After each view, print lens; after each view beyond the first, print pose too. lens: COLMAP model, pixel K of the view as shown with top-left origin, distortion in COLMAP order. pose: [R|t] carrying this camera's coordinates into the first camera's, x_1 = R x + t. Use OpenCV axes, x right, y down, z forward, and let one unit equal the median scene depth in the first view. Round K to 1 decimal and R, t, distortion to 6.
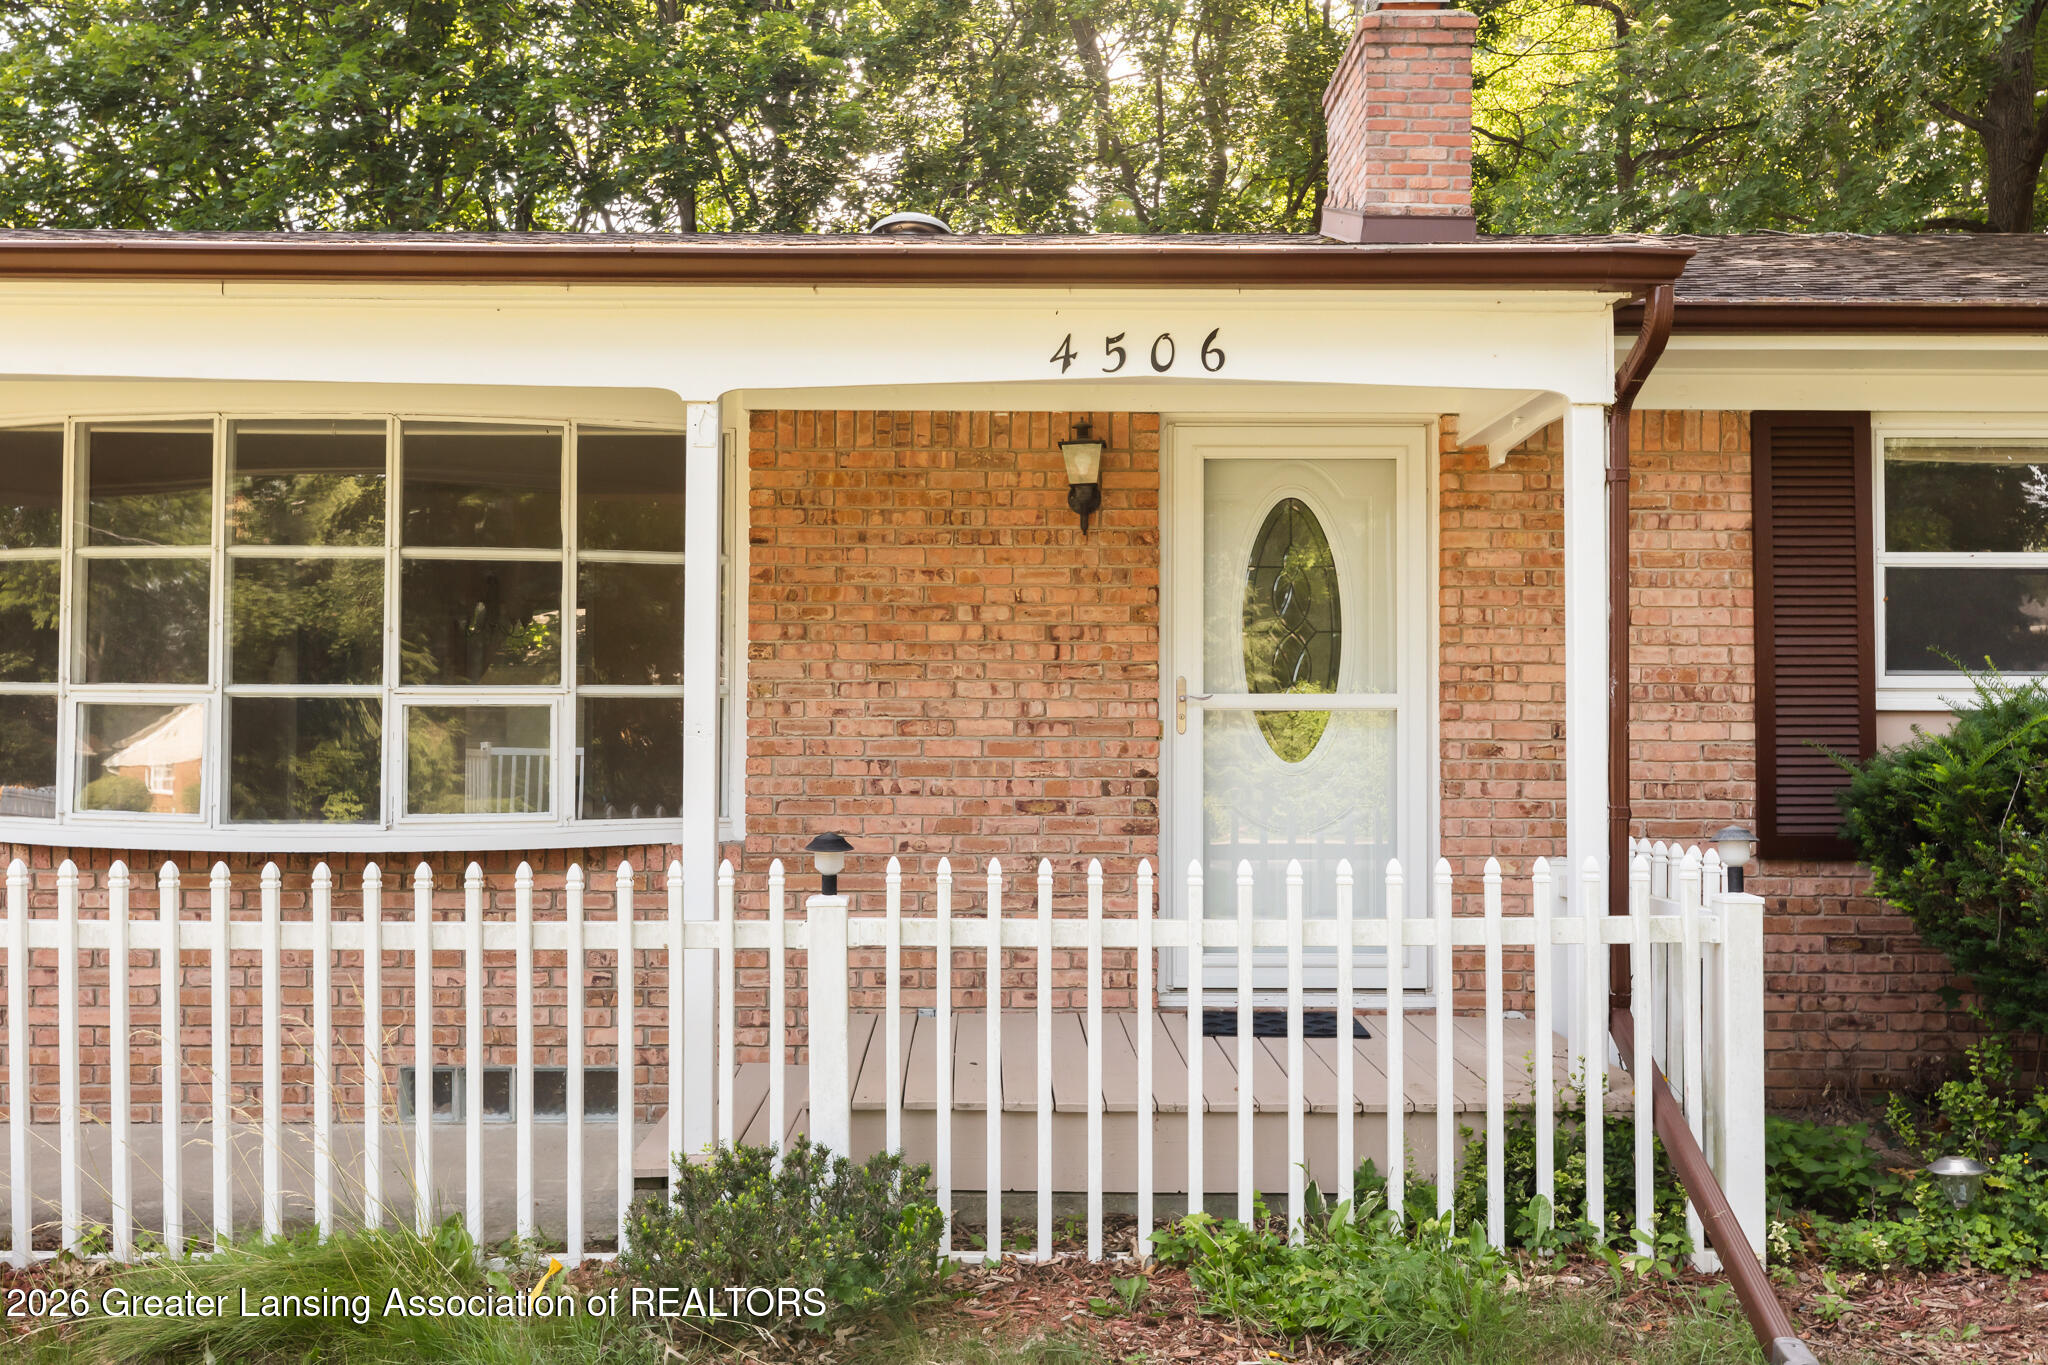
lens RADIAL K [[1647.0, 0, 1024.0], [0, 1647.0, 682.5], [0, 0, 1]] dist [-0.001401, 0.000461]
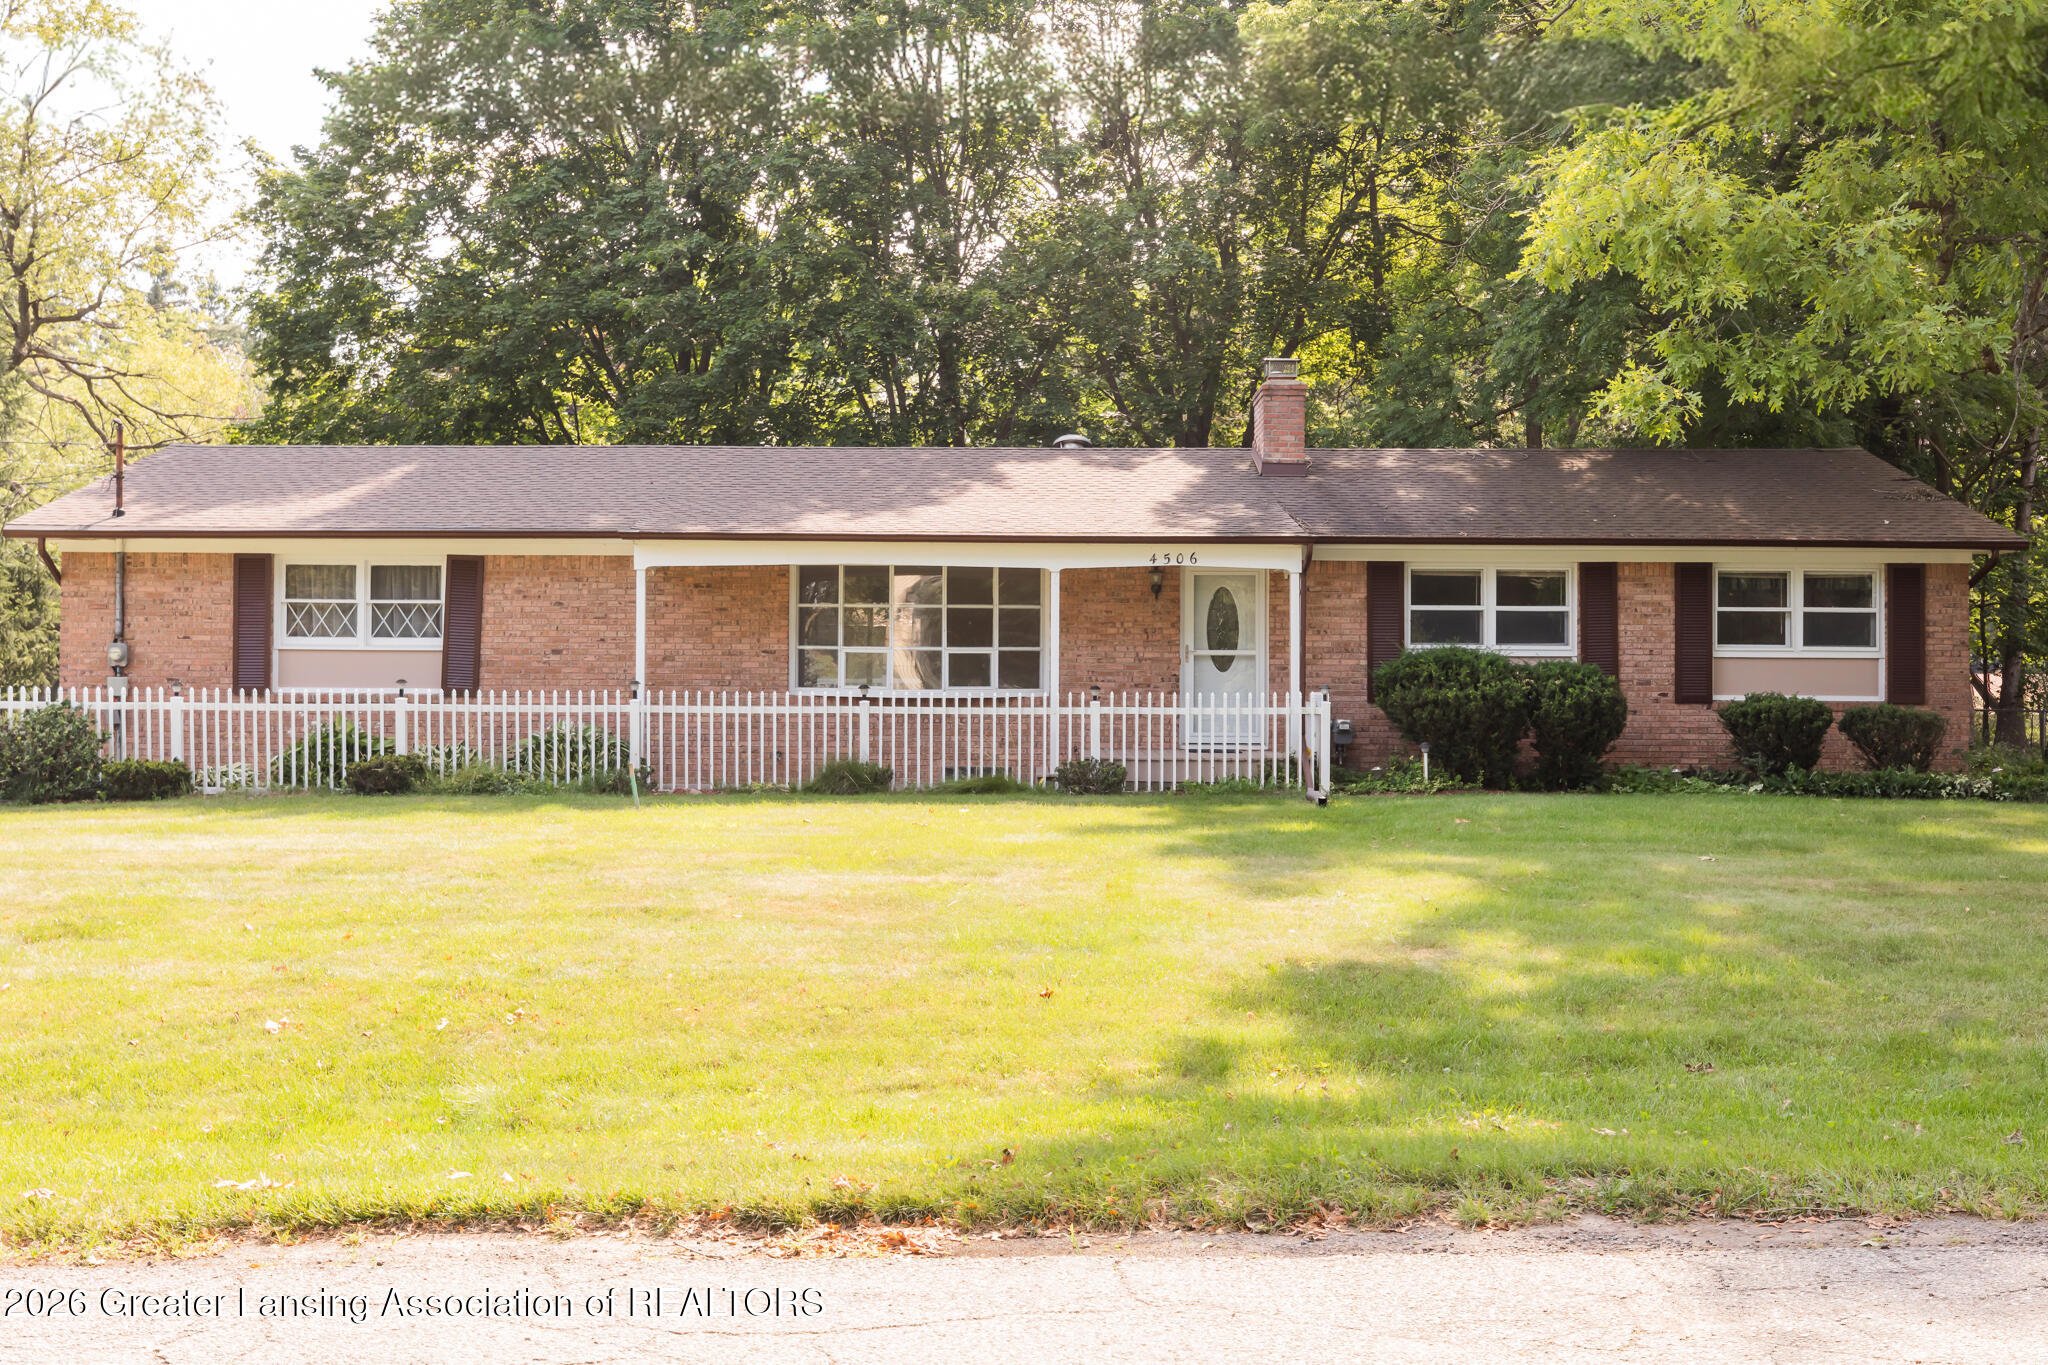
lens RADIAL K [[2070.9, 0, 1024.0], [0, 2070.9, 682.5], [0, 0, 1]] dist [0.001041, -0.000008]
pose [[0.999992, 0.001032, -0.003776, -0.206812], [-0.000933, 0.999658, 0.026148, -0.035621], [0.003802, -0.026144, 0.999651, -3.045880]]
